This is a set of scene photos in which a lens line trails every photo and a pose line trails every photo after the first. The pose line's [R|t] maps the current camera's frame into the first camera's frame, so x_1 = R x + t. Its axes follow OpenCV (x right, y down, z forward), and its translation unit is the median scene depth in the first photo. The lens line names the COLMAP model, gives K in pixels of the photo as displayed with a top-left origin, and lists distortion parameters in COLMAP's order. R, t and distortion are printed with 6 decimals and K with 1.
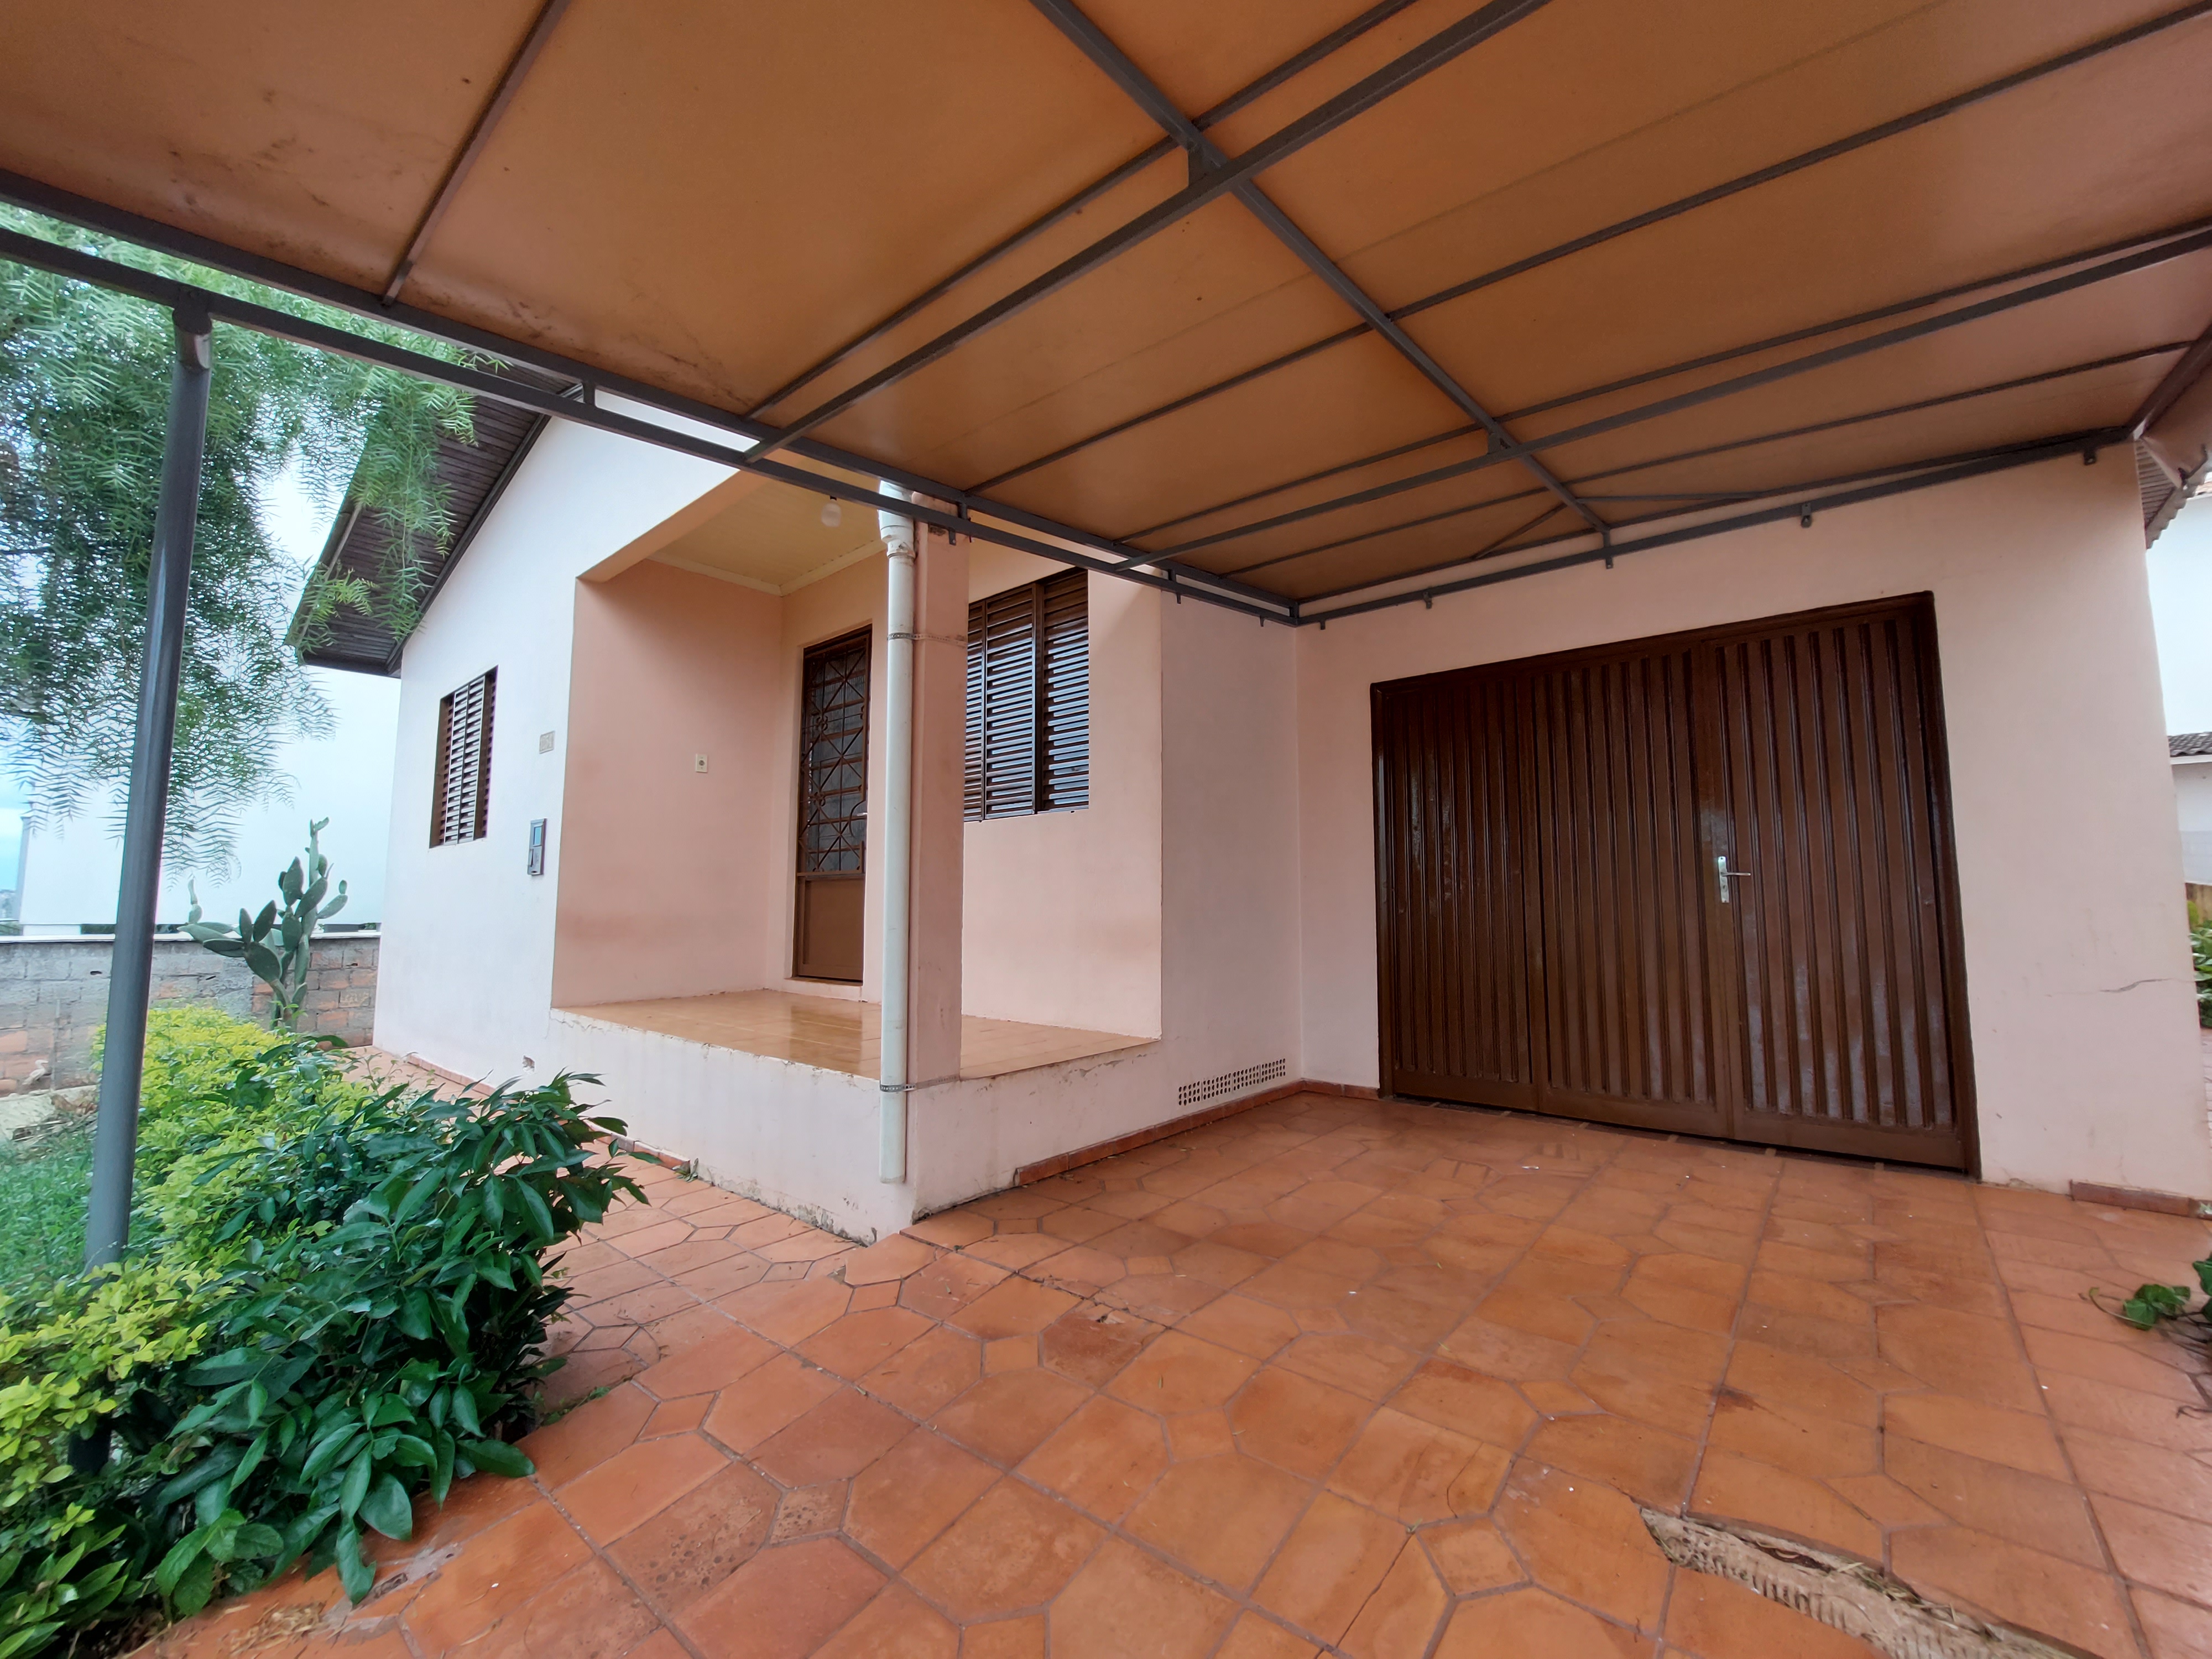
lens RADIAL K [[888.4, 0, 1106.0], [0, 888.4, 829.5], [0, 0, 1]] dist [-0.000121, -0.009363]
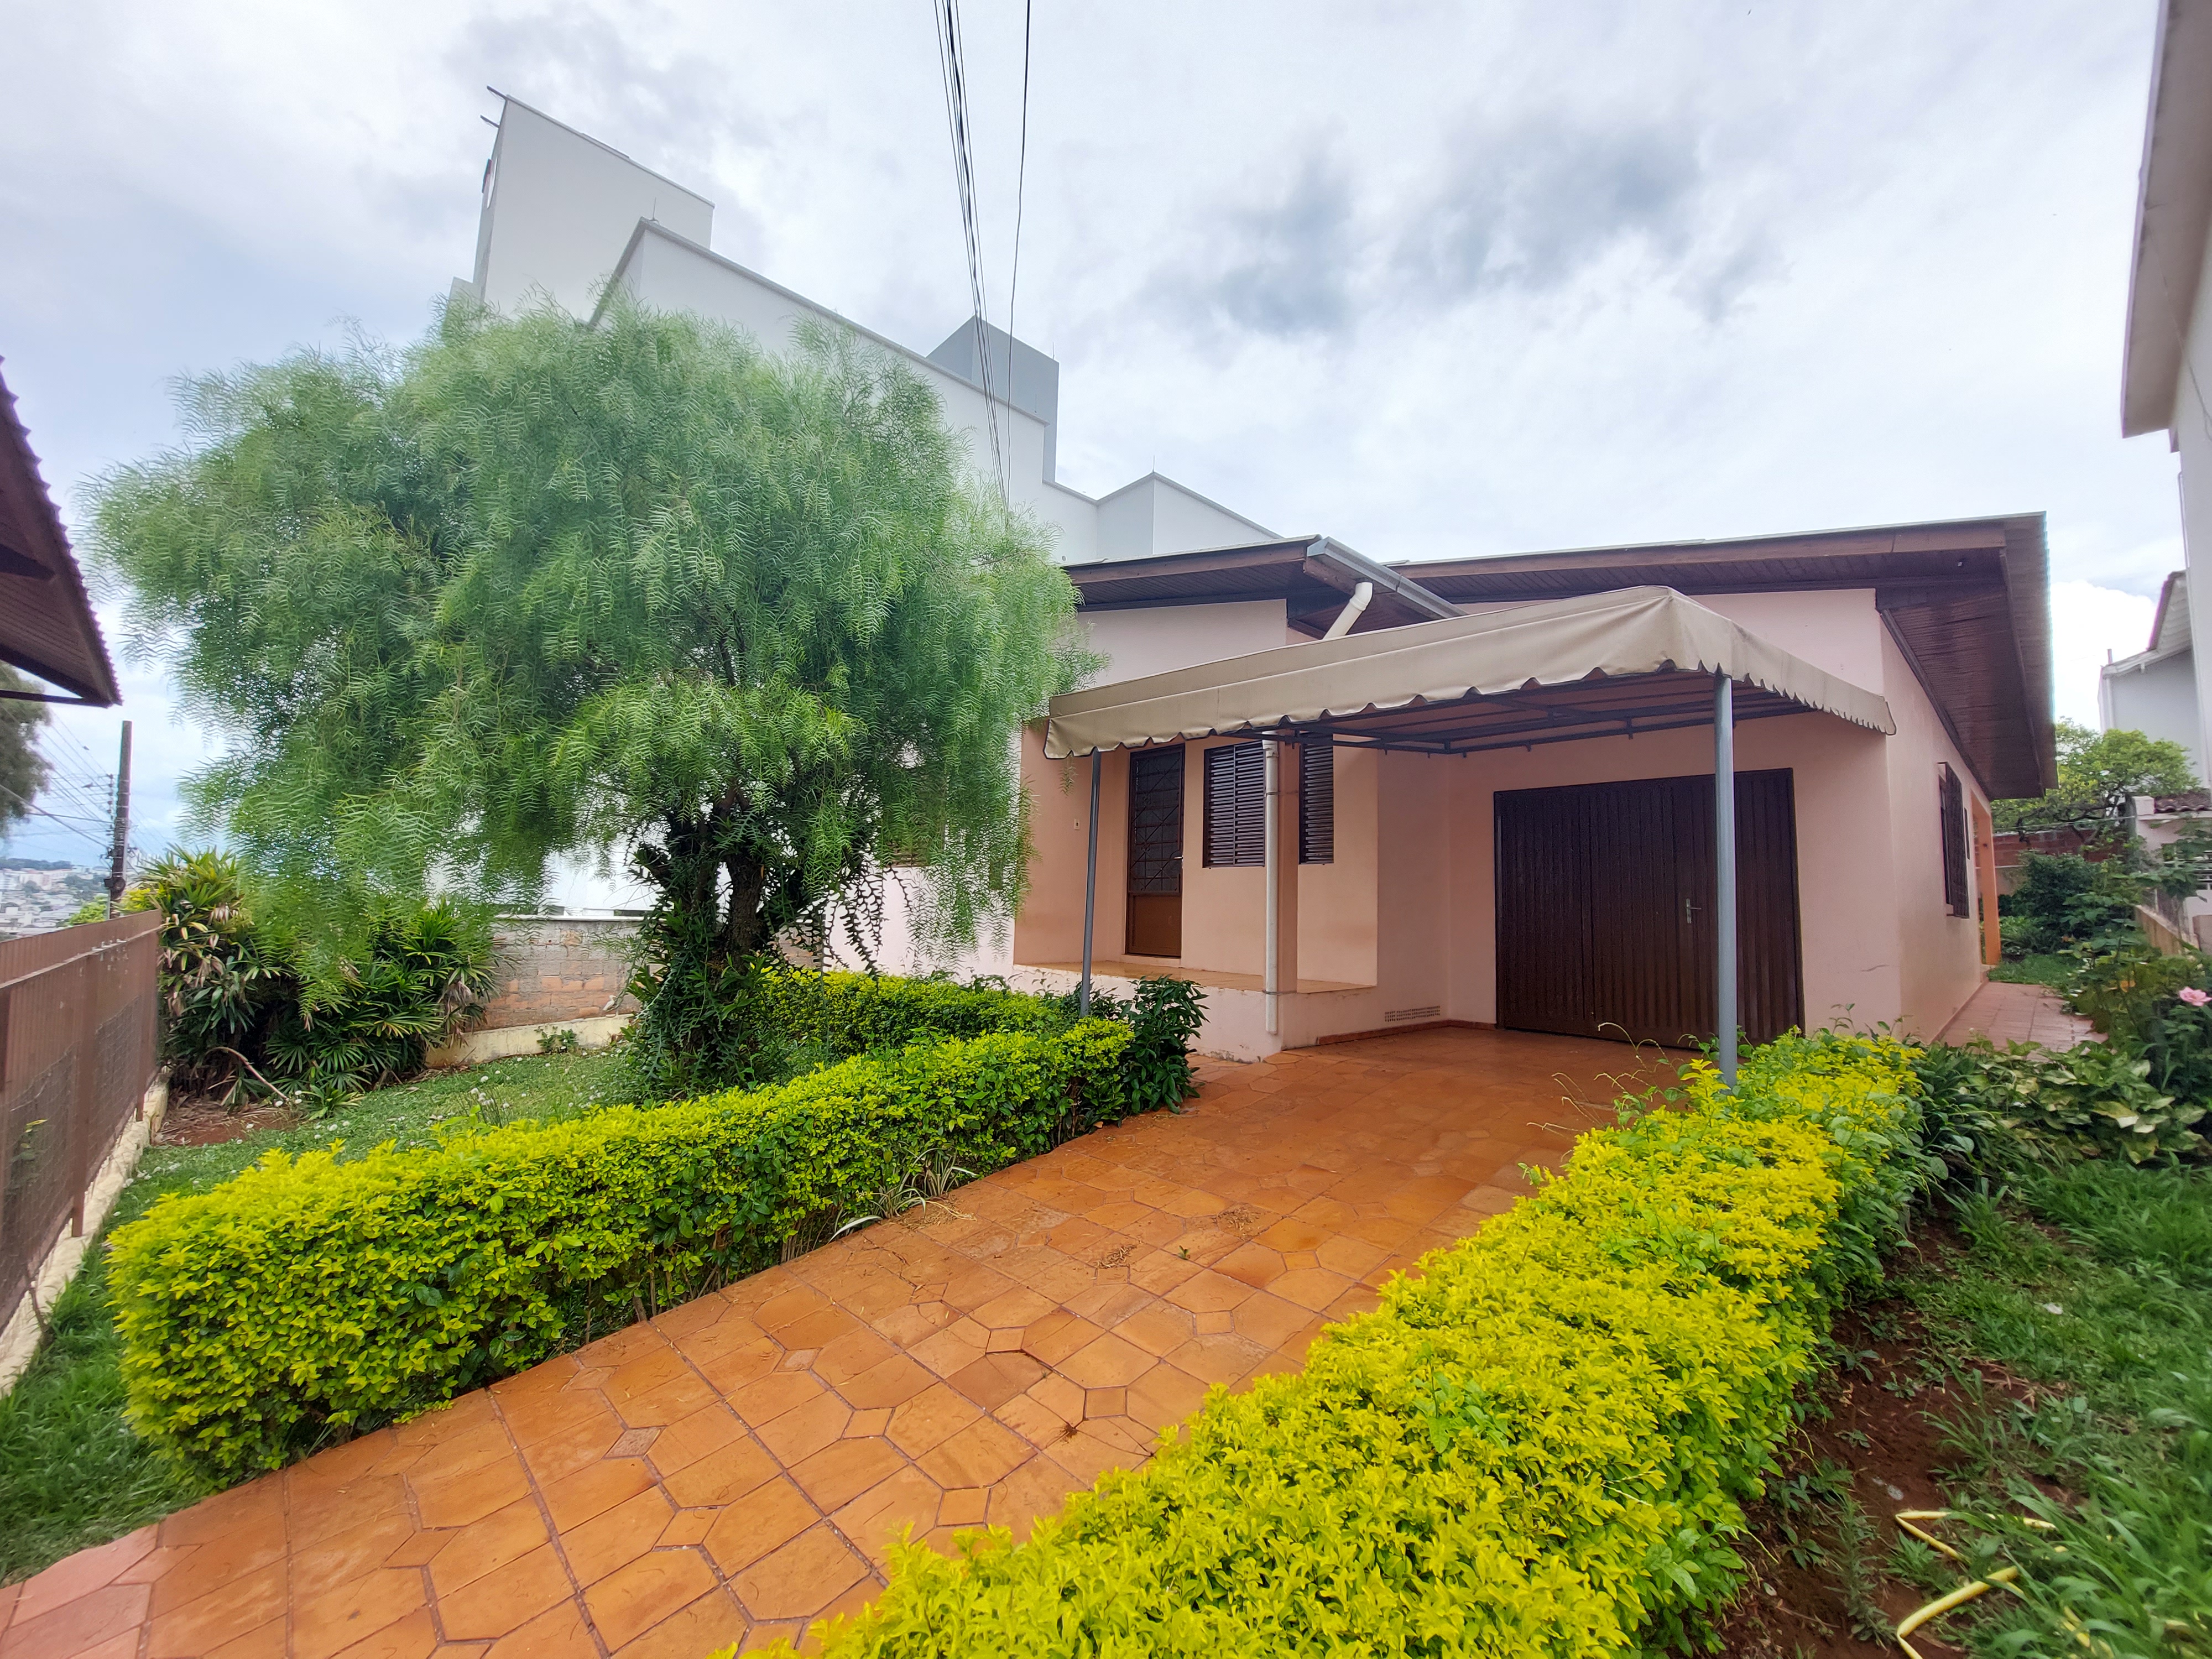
lens RADIAL K [[888.4, 0, 1106.0], [0, 888.4, 829.5], [0, 0, 1]] dist [-0.000121, -0.009363]
pose [[0.991546, 0.015131, -0.128874, -0.264028], [-0.016036, 0.999853, -0.005994, -0.079946], [0.128765, 0.008010, 0.991643, -0.945253]]
